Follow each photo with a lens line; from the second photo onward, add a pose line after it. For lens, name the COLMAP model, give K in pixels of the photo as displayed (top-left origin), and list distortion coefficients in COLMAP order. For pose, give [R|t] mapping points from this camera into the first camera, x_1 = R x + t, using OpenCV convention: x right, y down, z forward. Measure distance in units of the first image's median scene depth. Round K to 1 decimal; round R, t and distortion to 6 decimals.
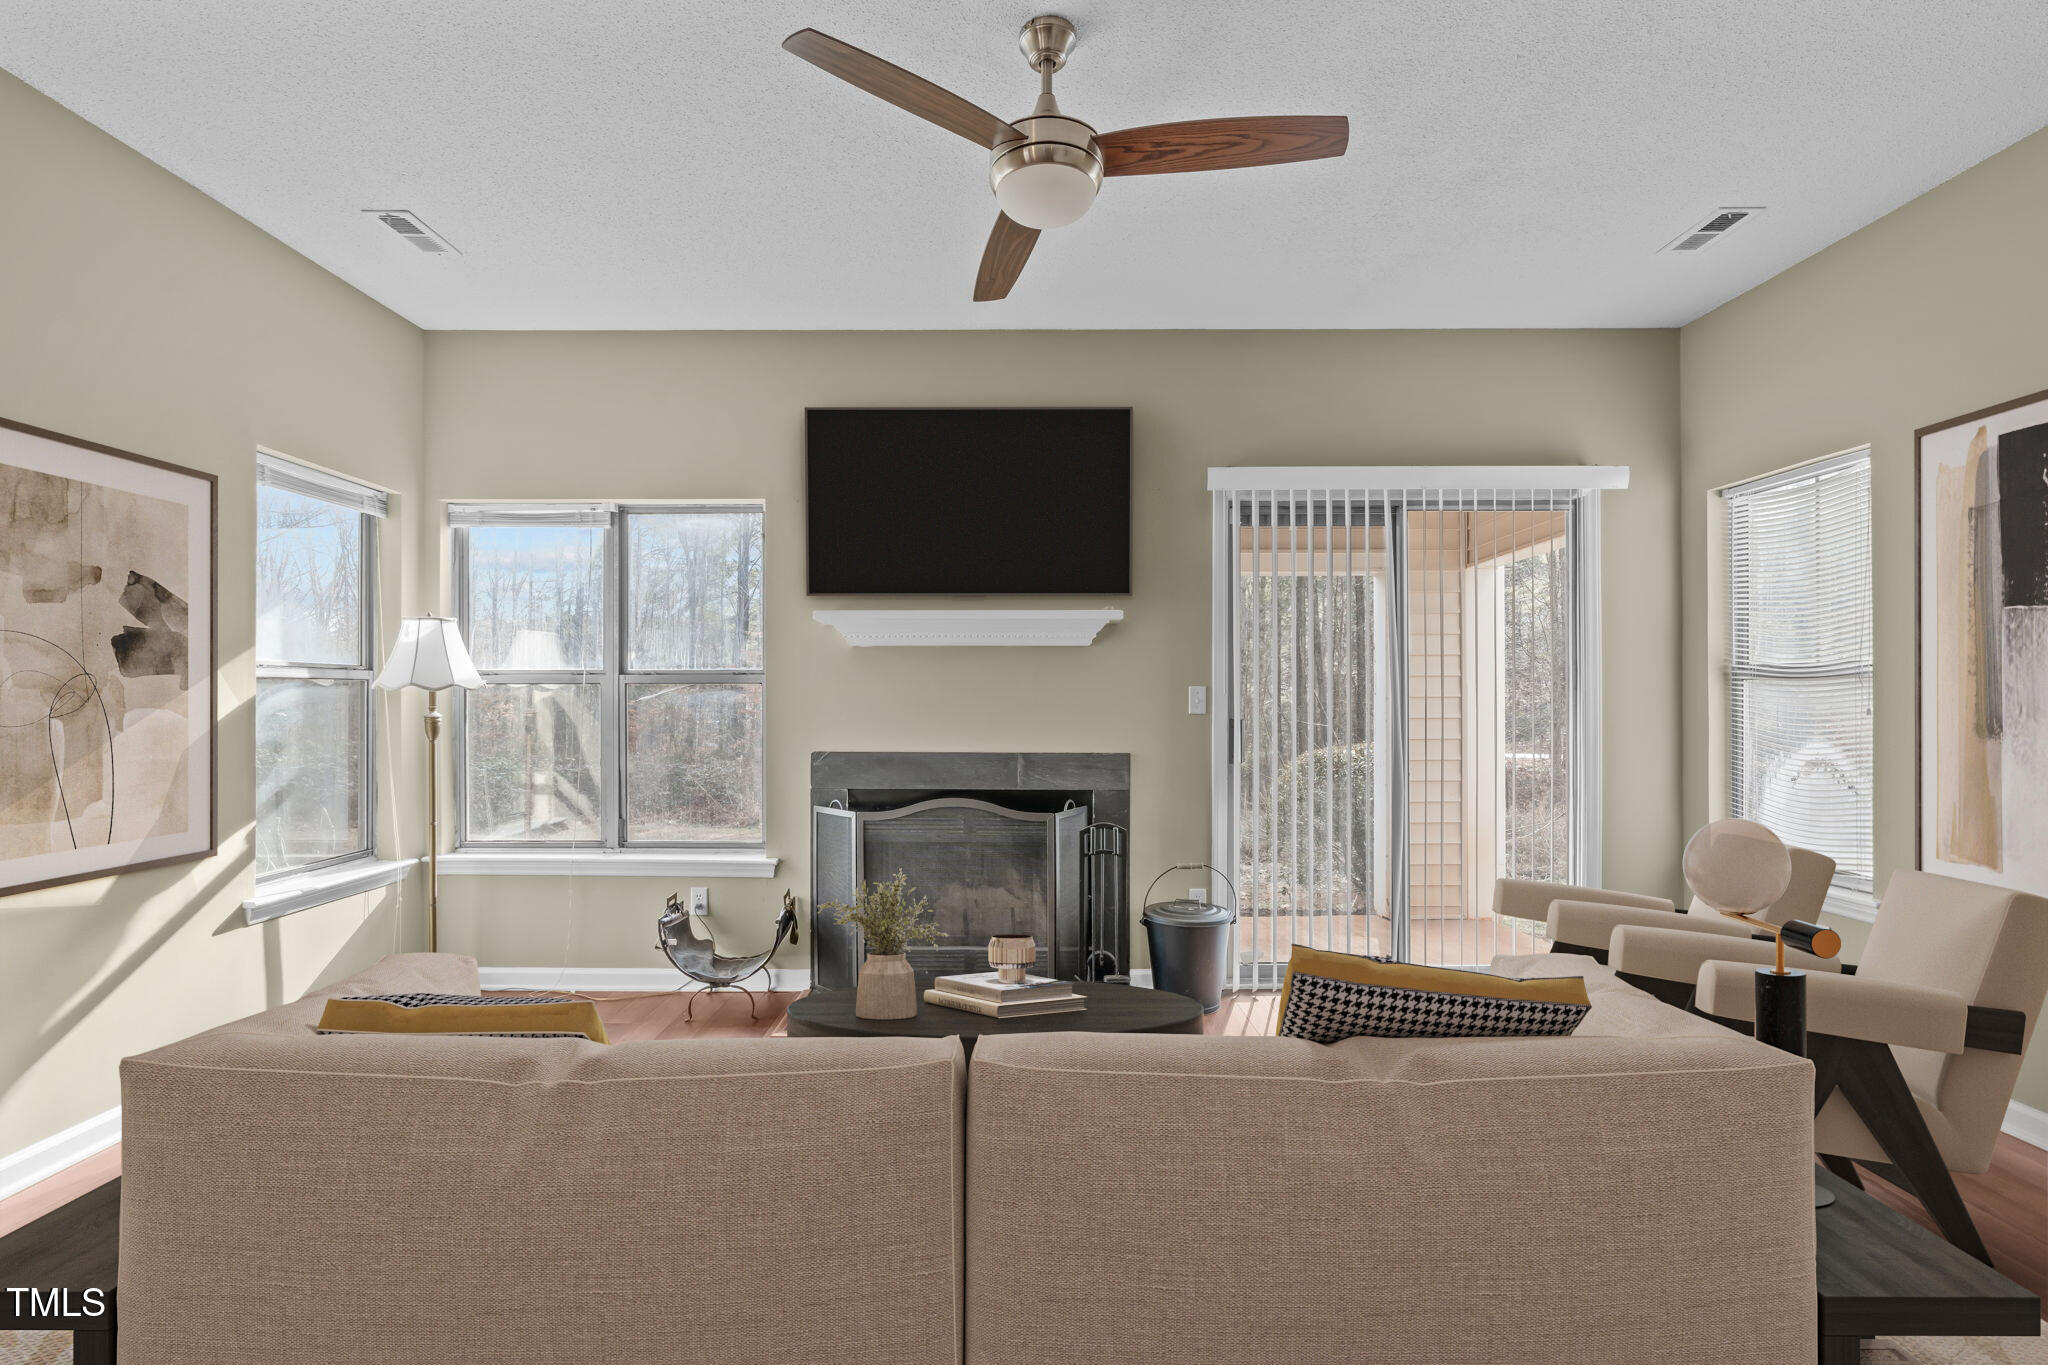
lens RADIAL K [[1001.3, 0, 1030.4], [0, 1001.3, 702.4], [0, 0, 1]] dist [-0.001194, -0.000056]
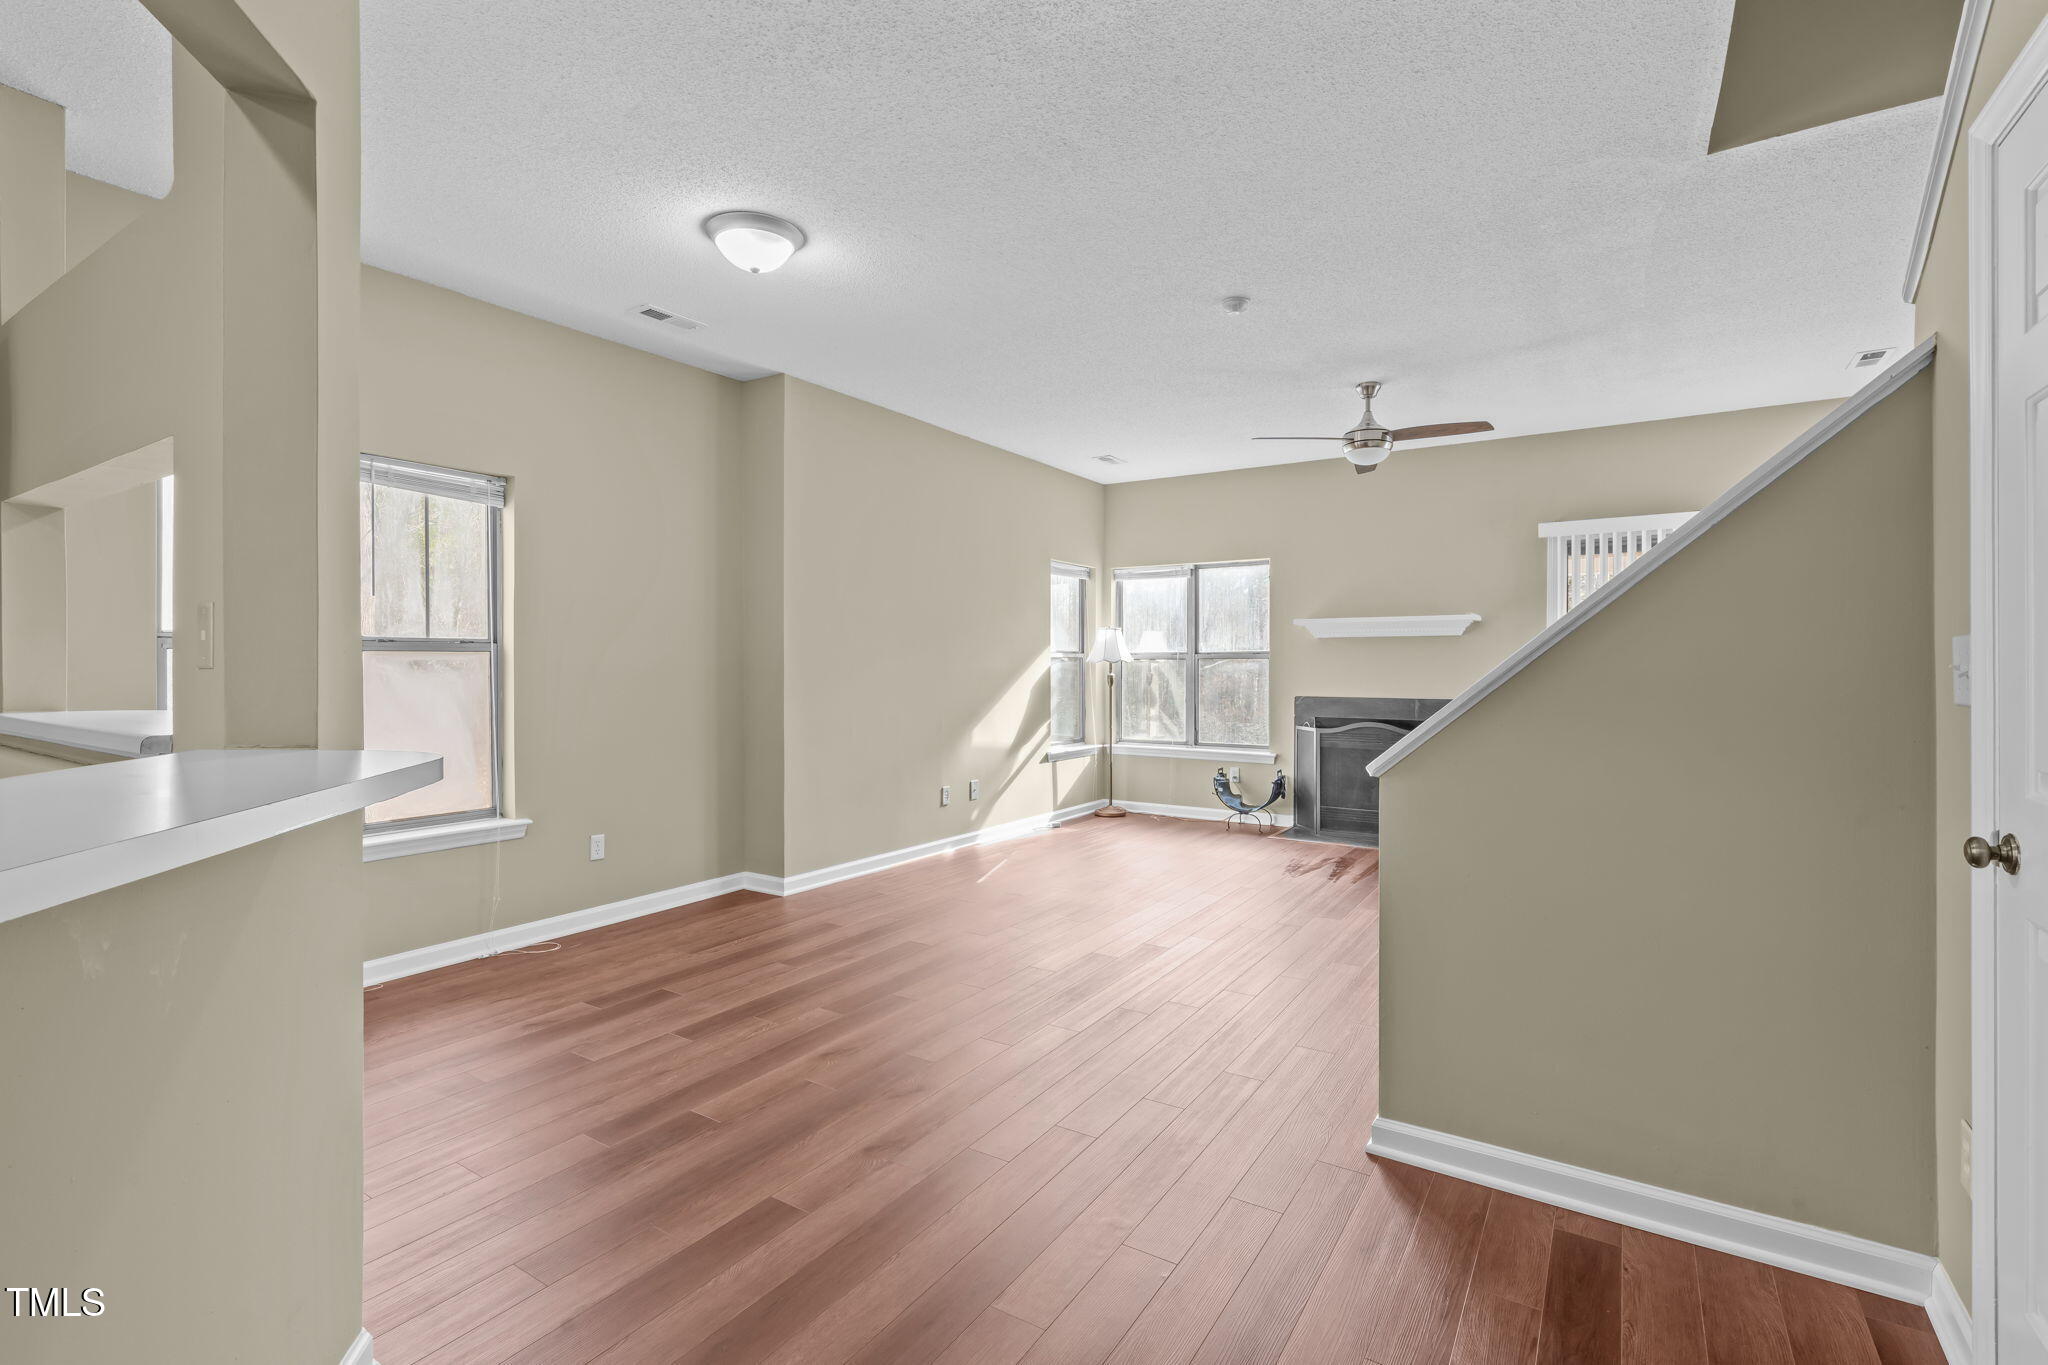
lens RADIAL K [[934.3, 0, 1027.6], [0, 934.3, 668.1], [0, 0, 1]] dist [-0.001720, -0.000163]
pose [[0.847349, 0.000088, -0.531036, 0.275674], [-0.002763, 0.999987, -0.004243, 0.007032], [0.531029, 0.005062, 0.847339, -0.706327]]
